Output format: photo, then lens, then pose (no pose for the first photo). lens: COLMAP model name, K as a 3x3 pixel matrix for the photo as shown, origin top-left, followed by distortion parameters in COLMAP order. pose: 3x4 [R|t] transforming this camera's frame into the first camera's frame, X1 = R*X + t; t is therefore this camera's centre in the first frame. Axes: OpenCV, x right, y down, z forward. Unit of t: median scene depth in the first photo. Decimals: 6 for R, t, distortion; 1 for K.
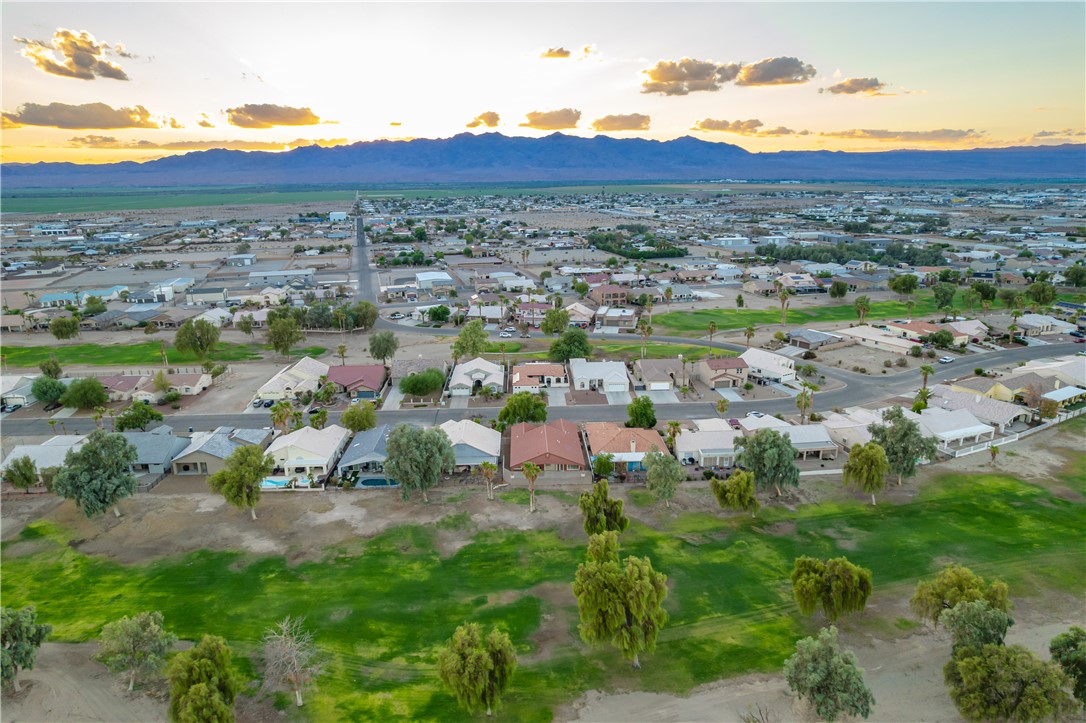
lens RADIAL K [[695.0, 0, 546.2], [0, 695.0, 359.0], [0, 0, 1]] dist [-0.092070, 0.088415]
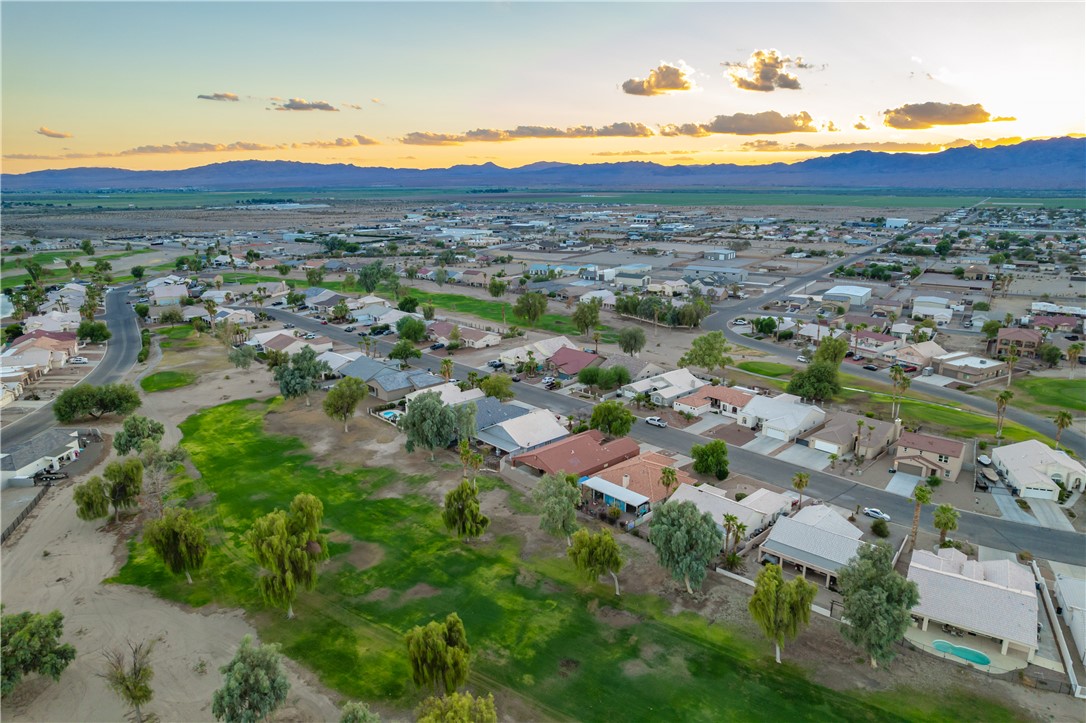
lens RADIAL K [[695.0, 0, 546.2], [0, 695.0, 359.0], [0, 0, 1]] dist [-0.092070, 0.088415]
pose [[0.658620, 0.195239, -0.726706, 0.334523], [-0.197136, 0.976791, 0.083761, -0.040480], [0.726193, 0.088093, 0.681823, 0.151797]]
